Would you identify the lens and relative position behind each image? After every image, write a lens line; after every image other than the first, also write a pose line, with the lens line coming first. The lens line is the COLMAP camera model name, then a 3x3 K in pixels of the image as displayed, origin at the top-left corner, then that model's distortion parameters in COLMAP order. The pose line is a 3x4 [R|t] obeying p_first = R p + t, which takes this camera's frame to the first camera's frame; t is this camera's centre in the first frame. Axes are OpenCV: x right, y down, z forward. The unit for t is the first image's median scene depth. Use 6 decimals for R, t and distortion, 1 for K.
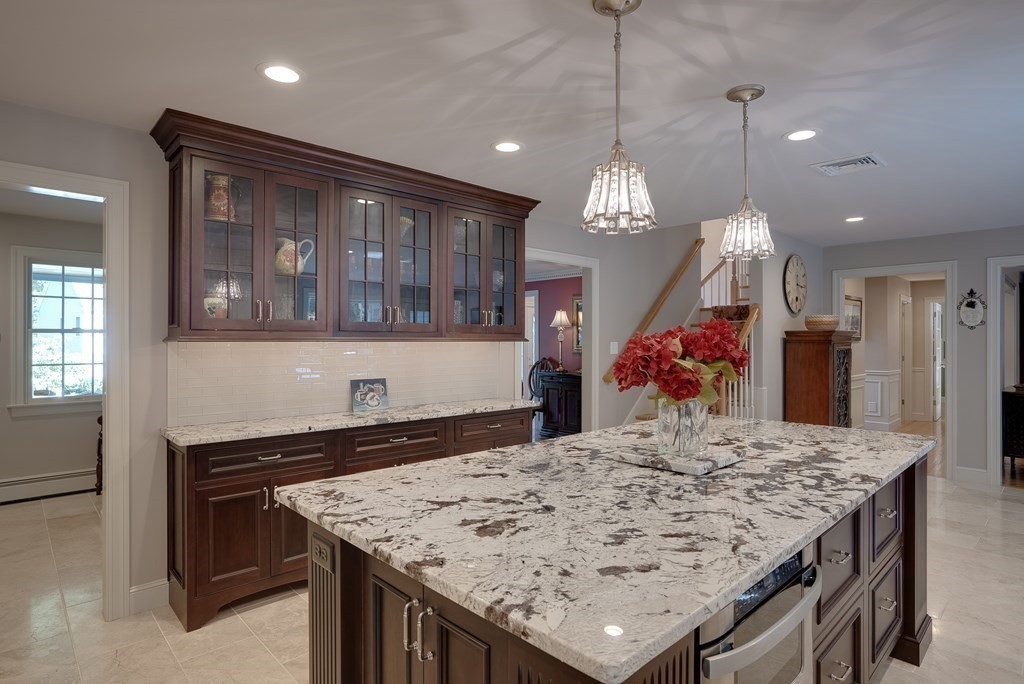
lens RADIAL K [[549.2, 0, 512.0], [0, 549.2, 342.0], [0, 0, 1]] dist [-0.001424, -0.000240]
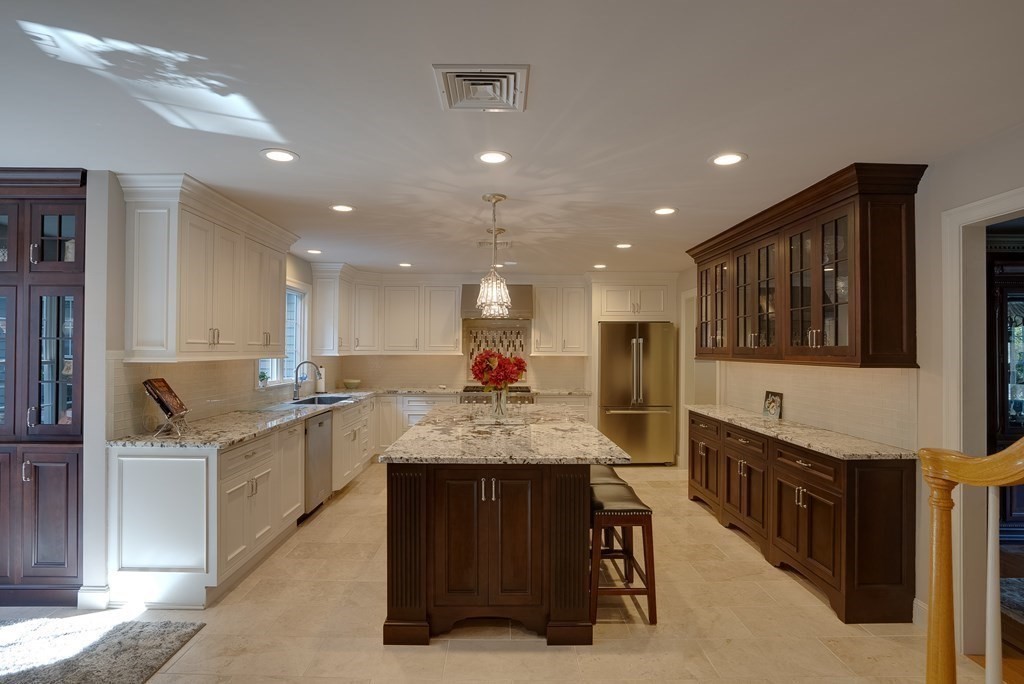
lens RADIAL K [[499.4, 0, 512.0], [0, 499.4, 342.0], [0, 0, 1]] dist [0.000199, -0.000003]
pose [[-0.671645, -0.003334, -0.740866, 0.951826], [0.002186, 0.999977, -0.006482, -0.036597], [0.740870, -0.005974, -0.671622, 1.326450]]
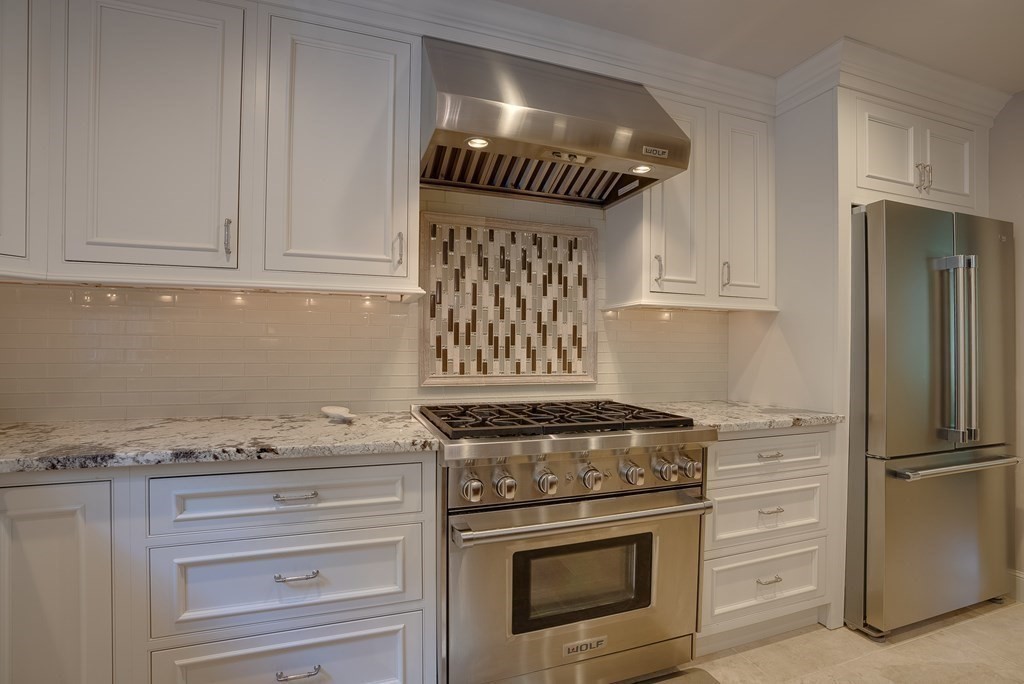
lens RADIAL K [[478.6, 0, 512.0], [0, 478.6, 342.0], [0, 0, 1]] dist [-0.001511, -0.000222]
pose [[-0.395454, -0.012127, -0.918406, 0.561642], [-0.001367, 0.999919, -0.012615, 0.004829], [0.918485, -0.003733, -0.395438, 0.815348]]
